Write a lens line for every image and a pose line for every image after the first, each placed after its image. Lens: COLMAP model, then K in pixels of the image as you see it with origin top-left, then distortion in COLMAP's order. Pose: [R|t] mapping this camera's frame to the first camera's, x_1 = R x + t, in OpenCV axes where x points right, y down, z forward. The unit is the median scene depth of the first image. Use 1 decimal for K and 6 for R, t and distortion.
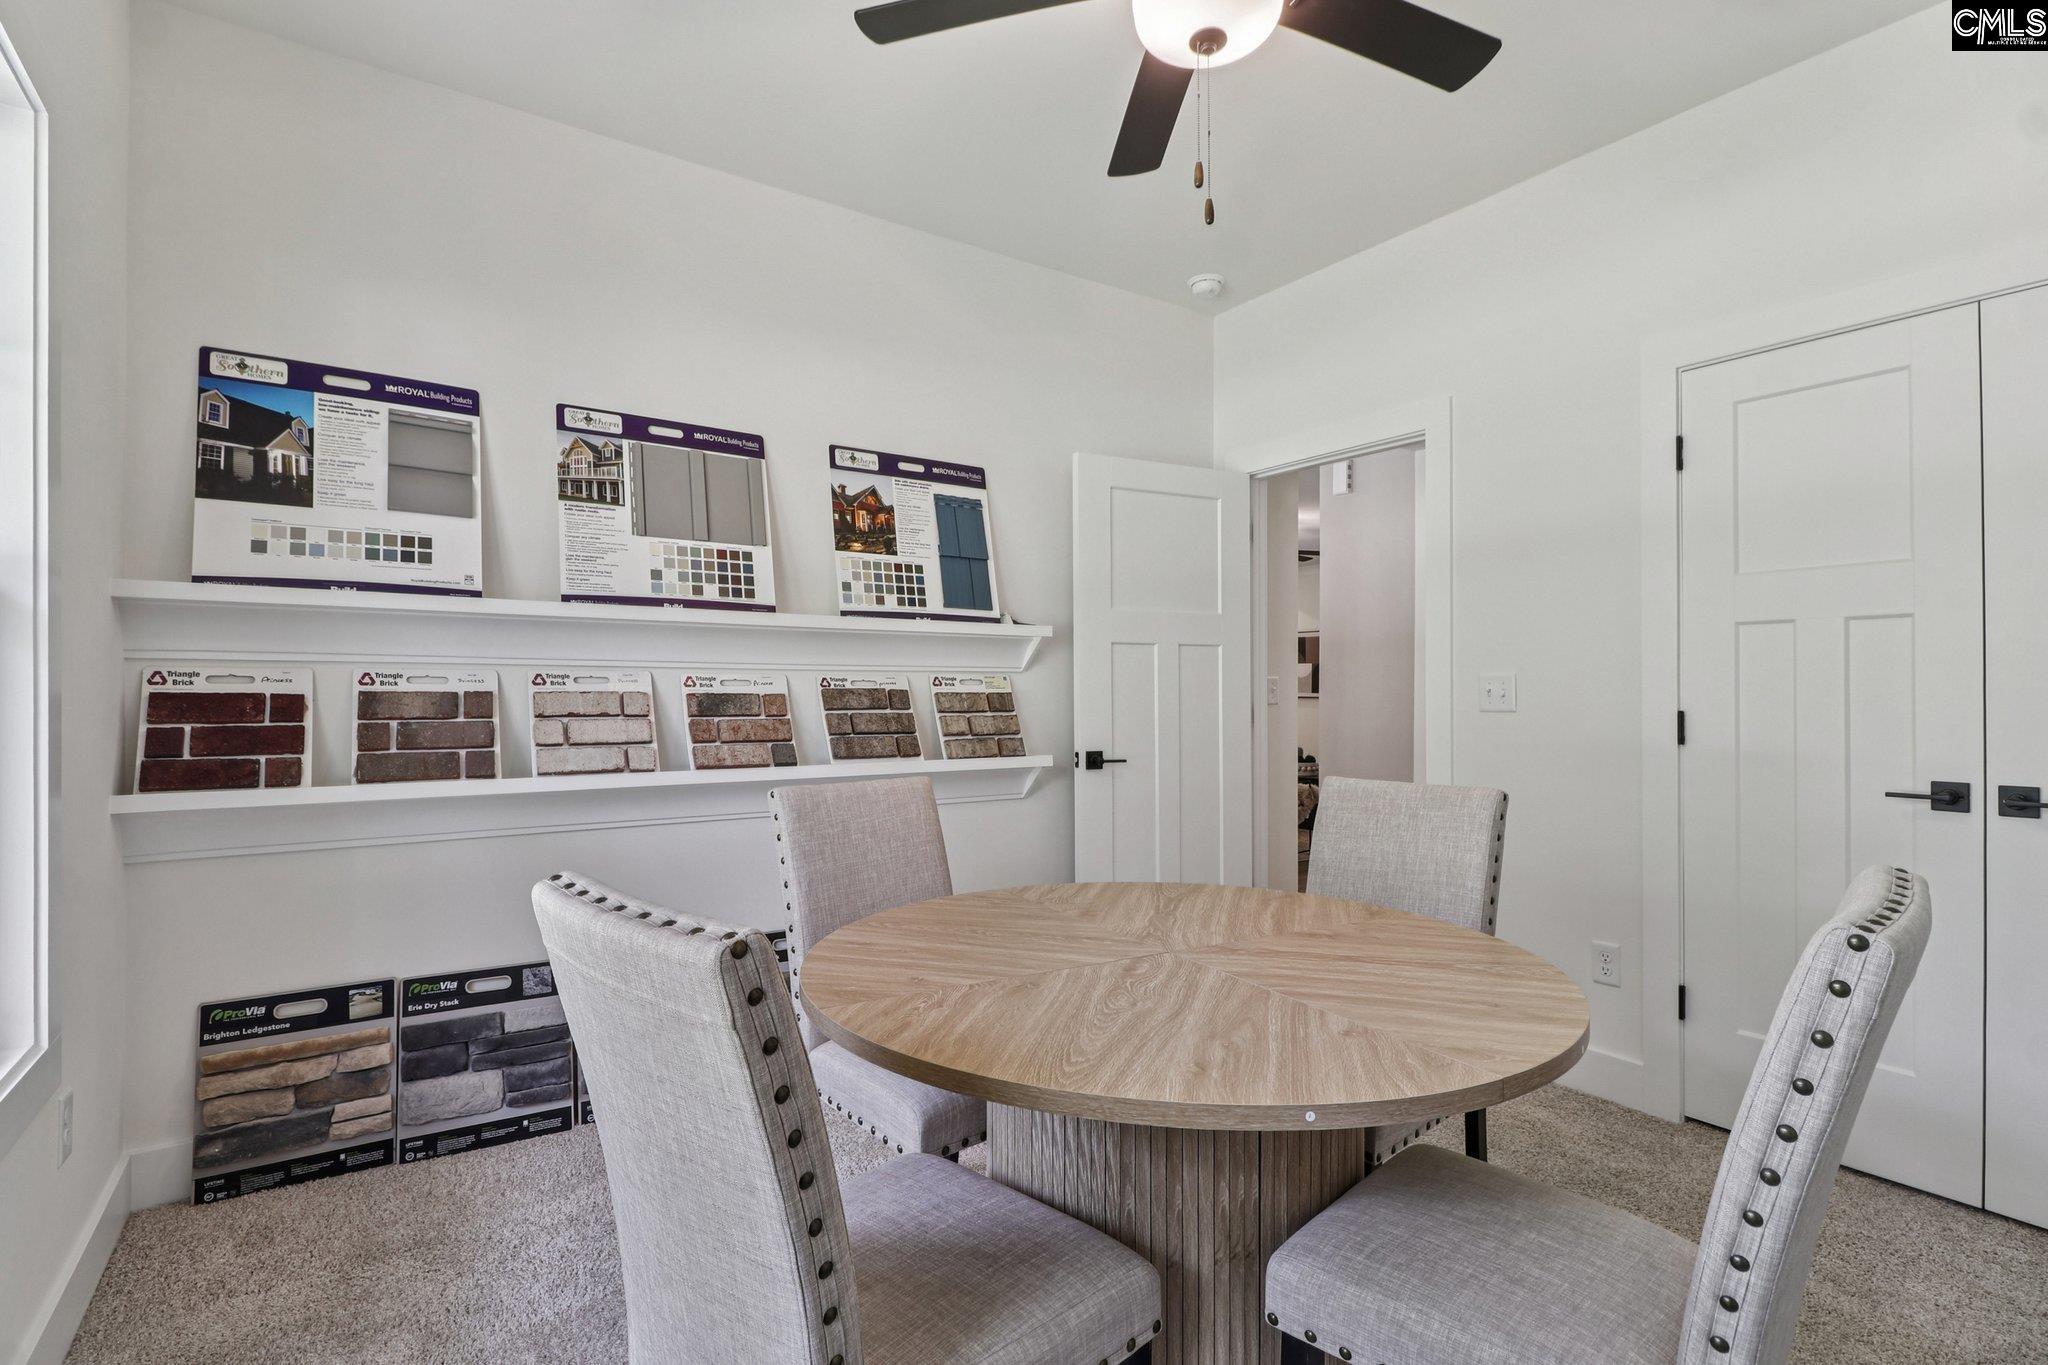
lens RADIAL K [[1007.9, 0, 1024.0], [0, 1007.9, 682.5], [0, 0, 1]] dist [0.001332, 0.000216]
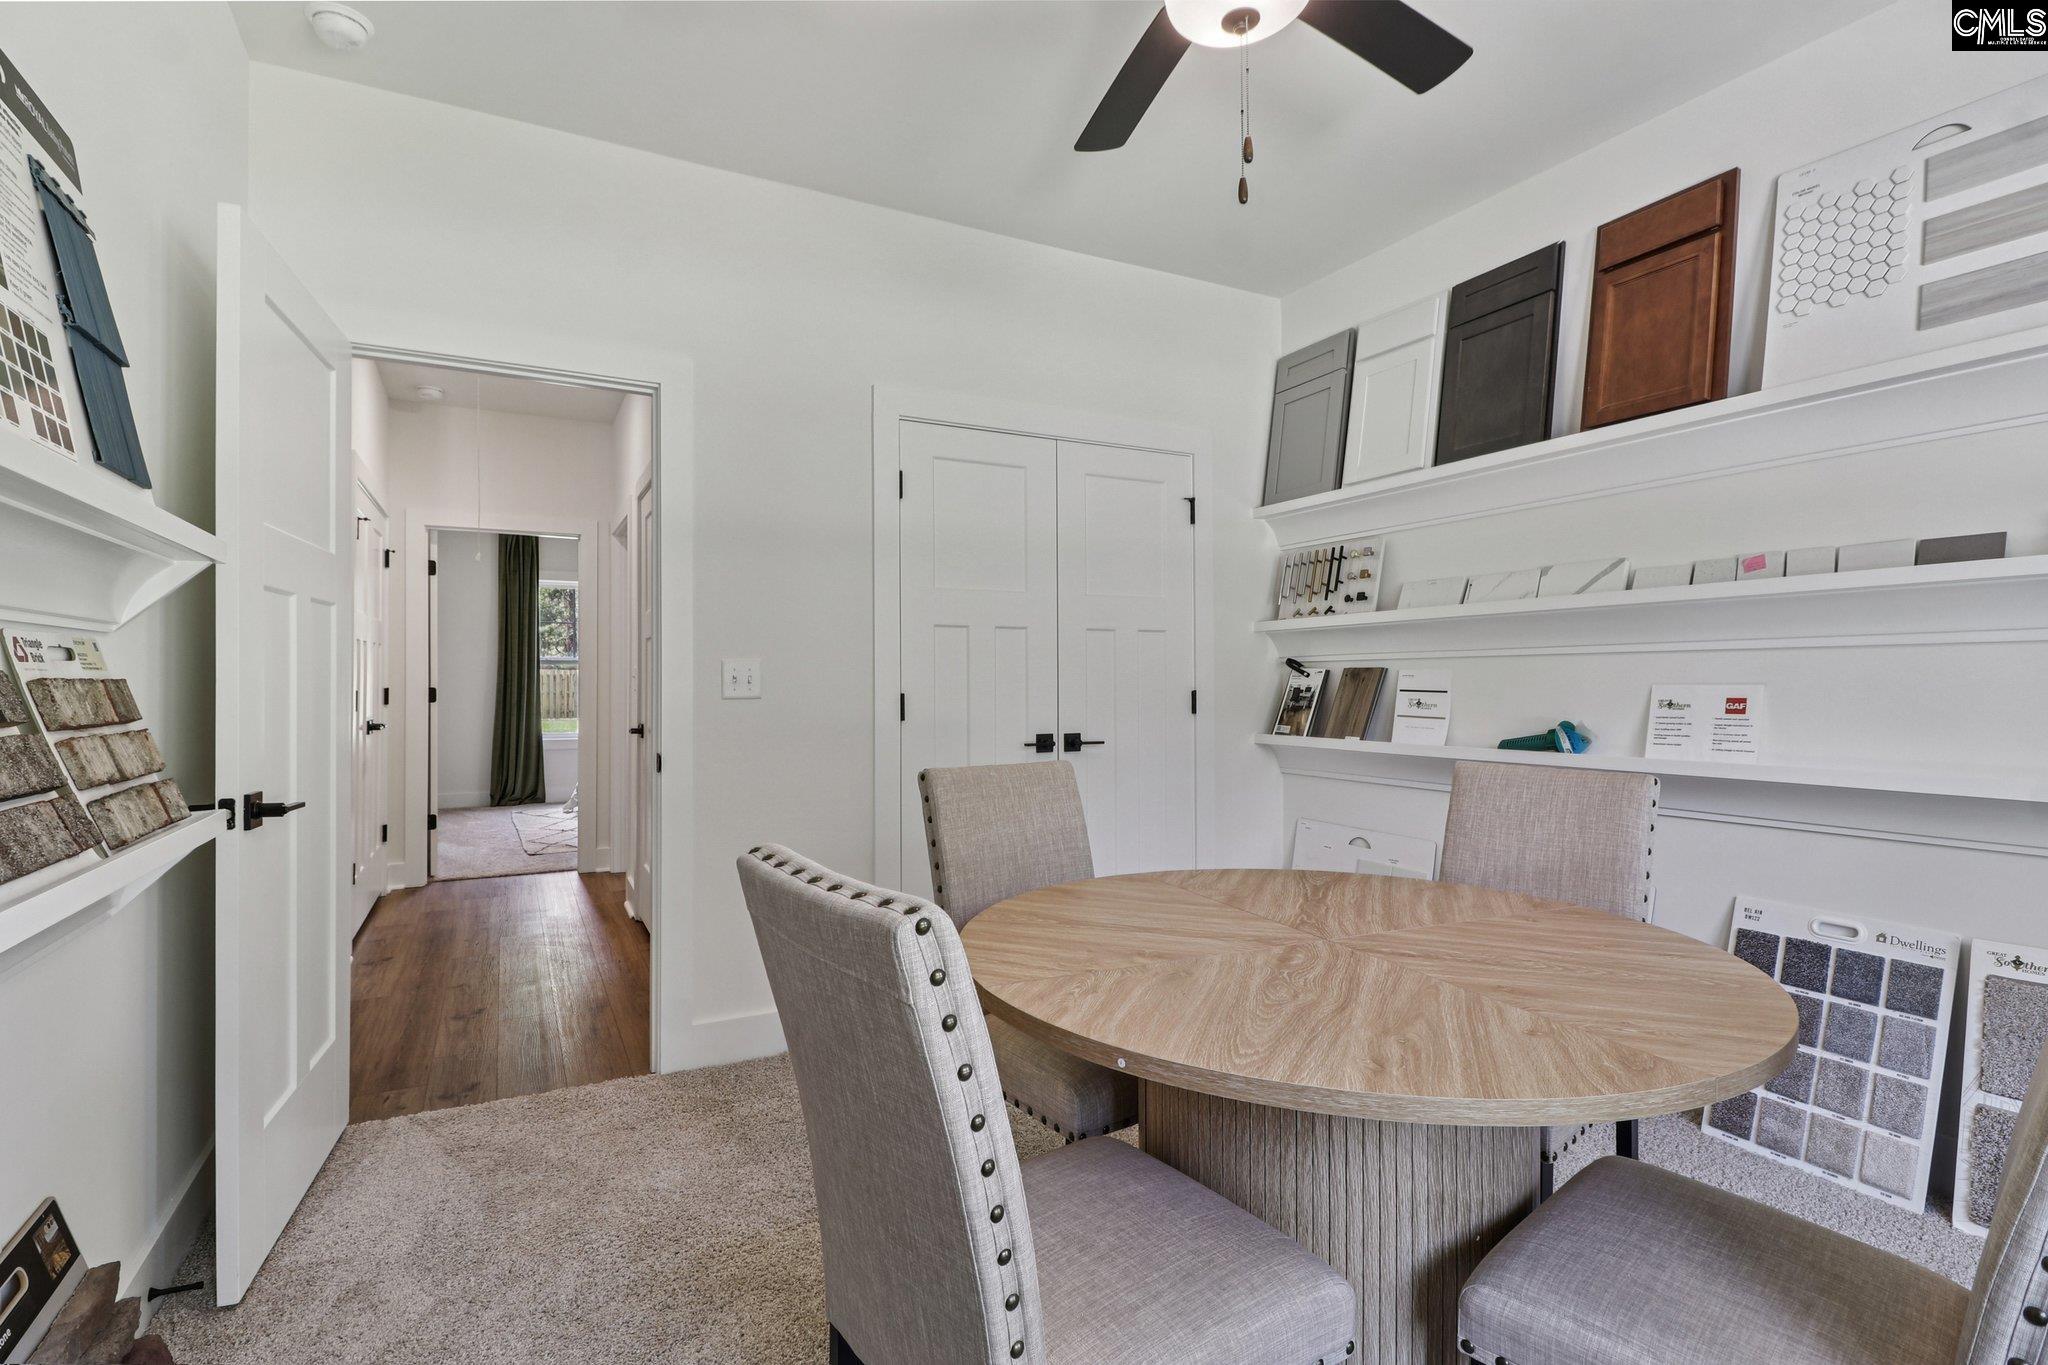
lens RADIAL K [[966.0, 0, 1019.9], [0, 966.0, 671.7], [0, 0, 1]] dist [-0.000354, -0.016772]
pose [[0.100416, 0.007879, 0.994914, -0.812676], [-0.004584, 0.999962, -0.007457, 0.016125], [-0.994935, -0.003812, 0.100448, 1.195193]]
